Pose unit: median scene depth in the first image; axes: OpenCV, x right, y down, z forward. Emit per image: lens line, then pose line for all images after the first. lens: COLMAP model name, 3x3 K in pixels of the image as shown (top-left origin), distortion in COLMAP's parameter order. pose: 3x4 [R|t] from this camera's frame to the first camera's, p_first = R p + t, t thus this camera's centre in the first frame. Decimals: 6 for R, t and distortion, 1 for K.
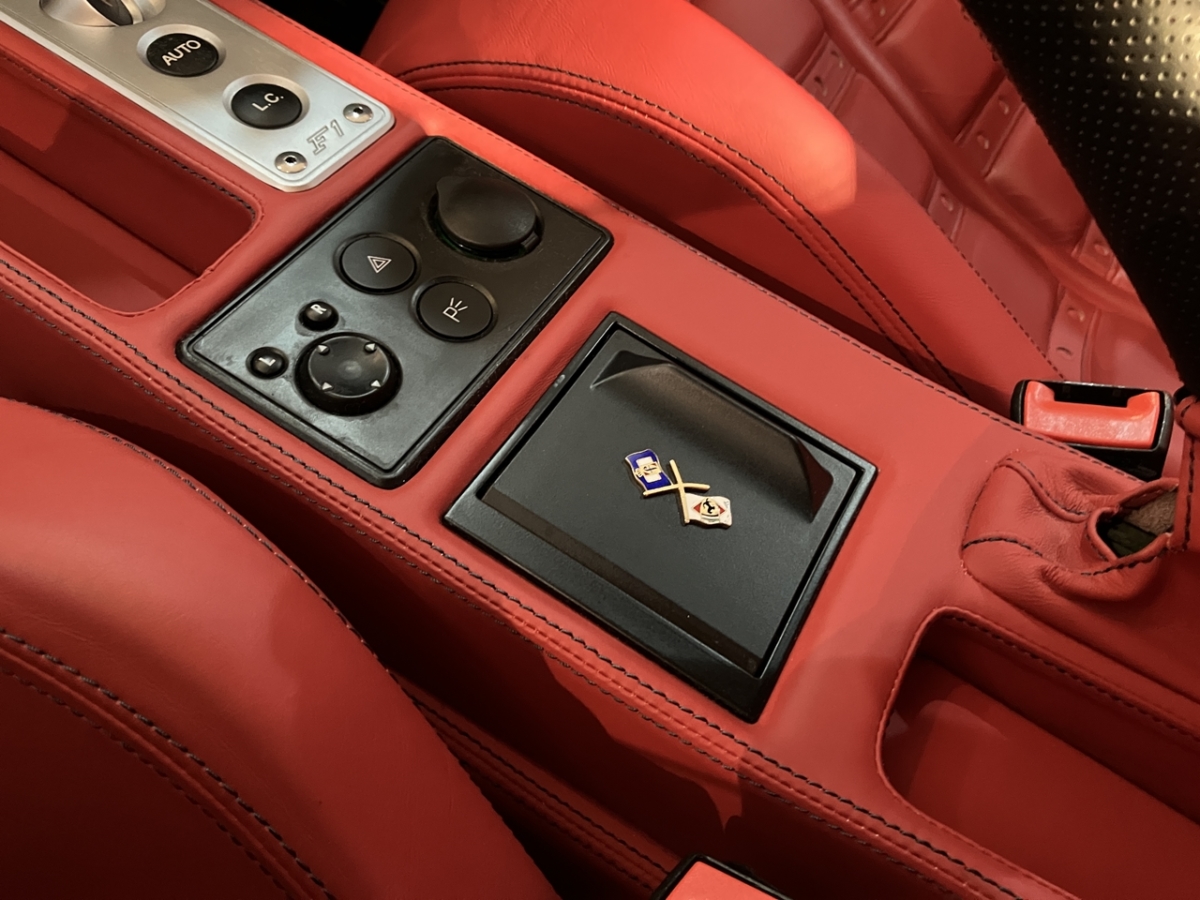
lens RADIAL K [[966.2, 0, 591.6], [0, 966.2, 442.8], [0, 0, 1]] dist [0.042672, -0.073896]
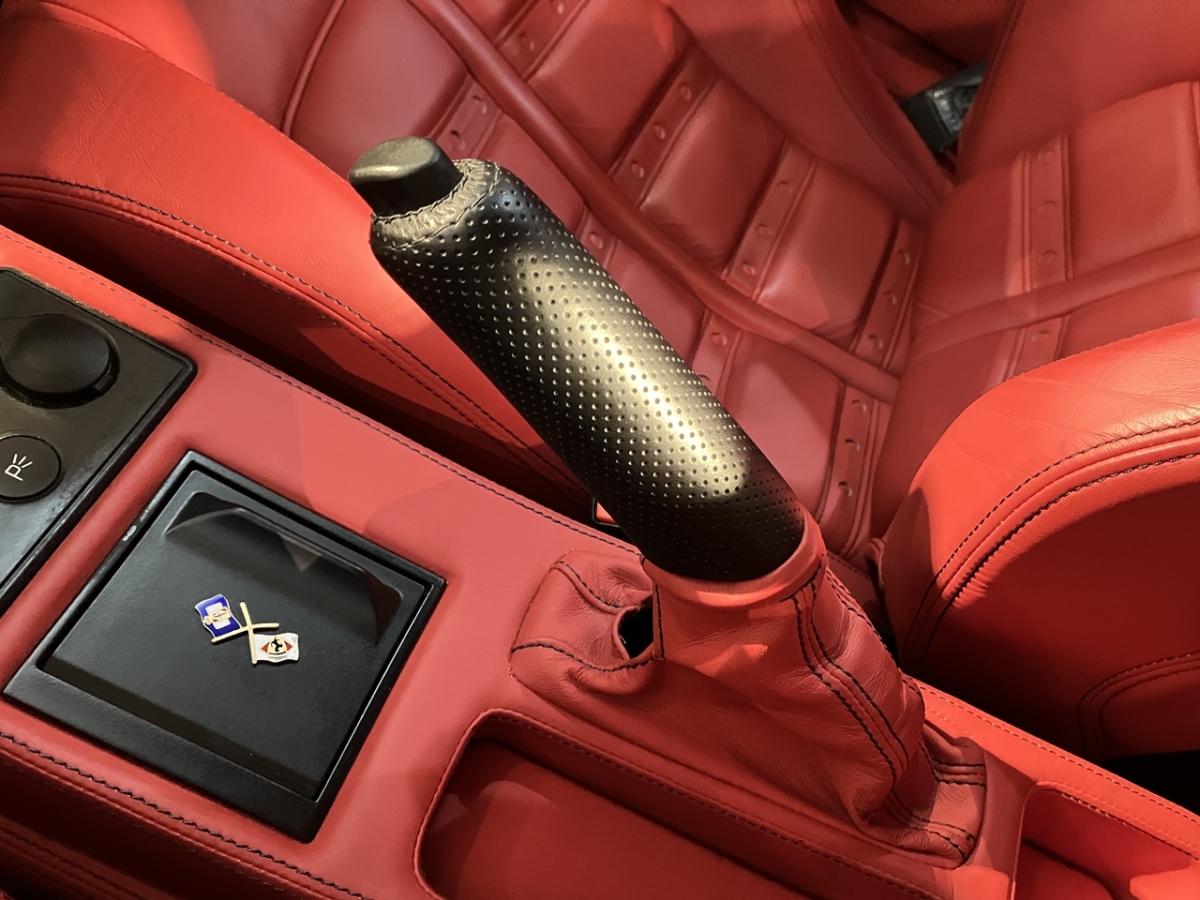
lens RADIAL K [[1018.7, 0, 599.9], [0, 1018.7, 451.7], [0, 0, 1]] dist [0.010053, 0.008720]
pose [[0.977226, -0.060521, 0.203388, 0.223622], [0.040984, 0.994249, 0.098938, -0.219259], [-0.208206, -0.088349, 0.974087, -0.167299]]
